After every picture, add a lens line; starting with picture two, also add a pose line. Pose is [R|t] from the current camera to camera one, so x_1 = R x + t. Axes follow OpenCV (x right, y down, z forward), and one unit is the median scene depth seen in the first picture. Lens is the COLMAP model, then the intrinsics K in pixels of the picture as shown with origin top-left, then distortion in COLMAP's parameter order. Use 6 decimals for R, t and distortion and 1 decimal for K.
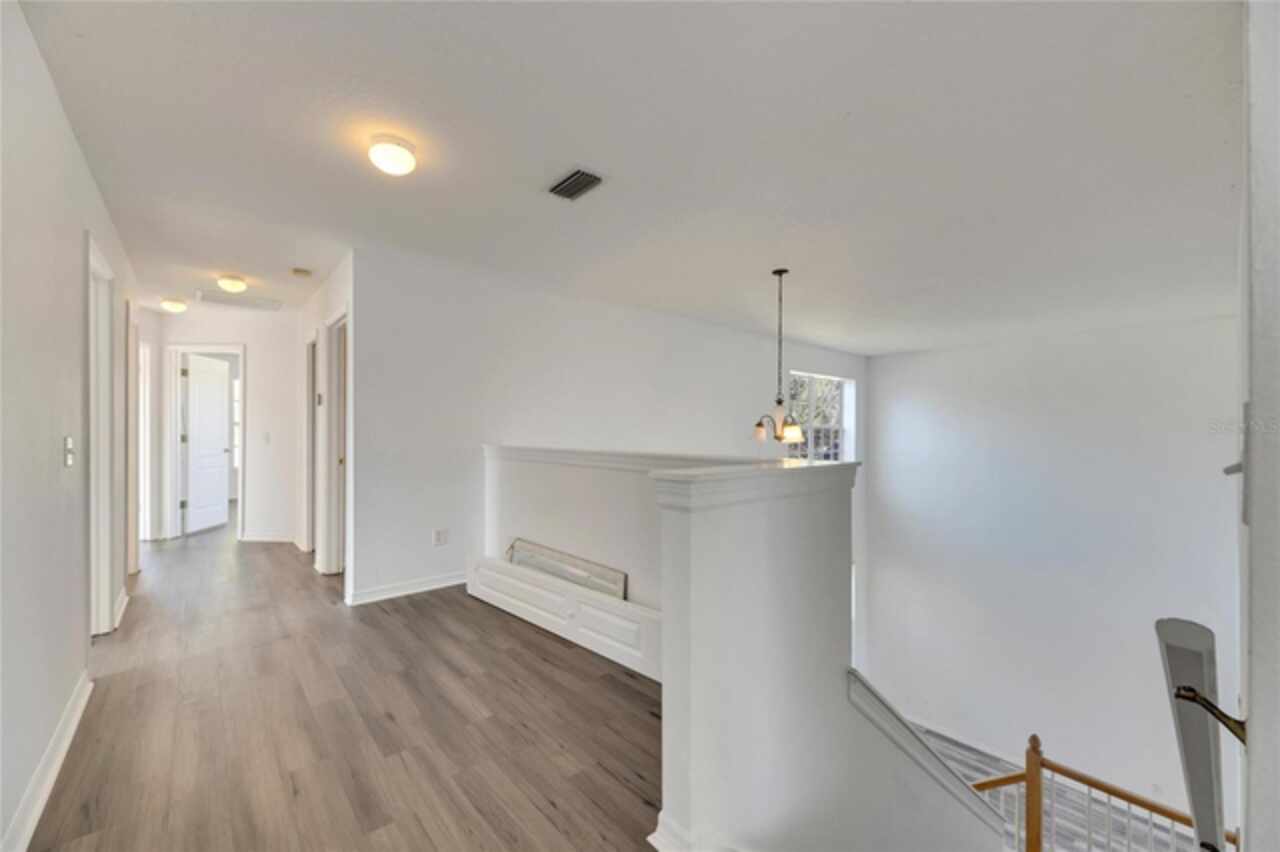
lens RADIAL K [[515.8, 0, 641.4], [0, 515.8, 429.6], [0, 0, 1]] dist [0.001774, -0.000129]
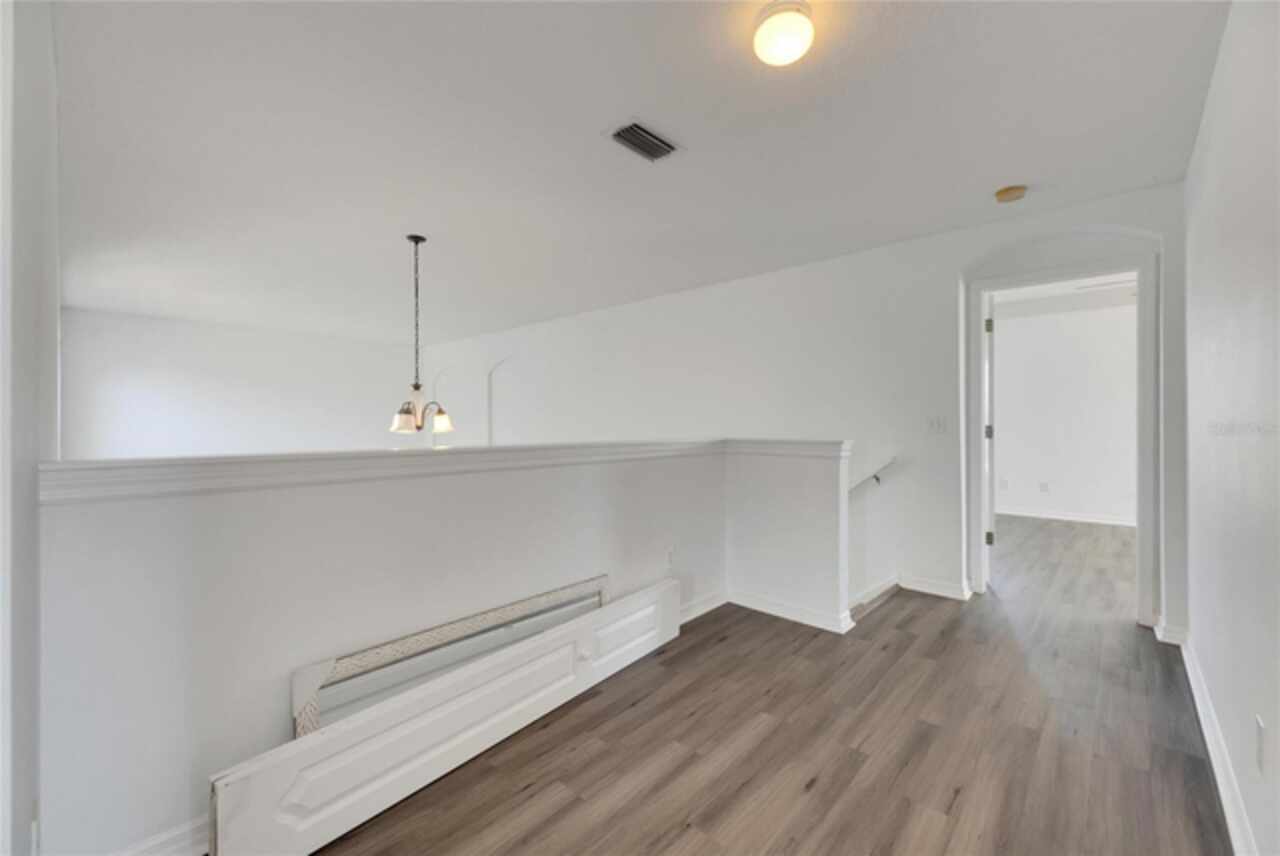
lens RADIAL K [[541.2, 0, 636.2], [0, 541.2, 433.4], [0, 0, 1]] dist [0.001749, 0.000225]
pose [[-0.131127, -0.025862, 0.991028, -1.305504], [0.003077, 0.999644, 0.026494, 0.003608], [-0.991361, 0.006524, -0.131001, 1.426652]]
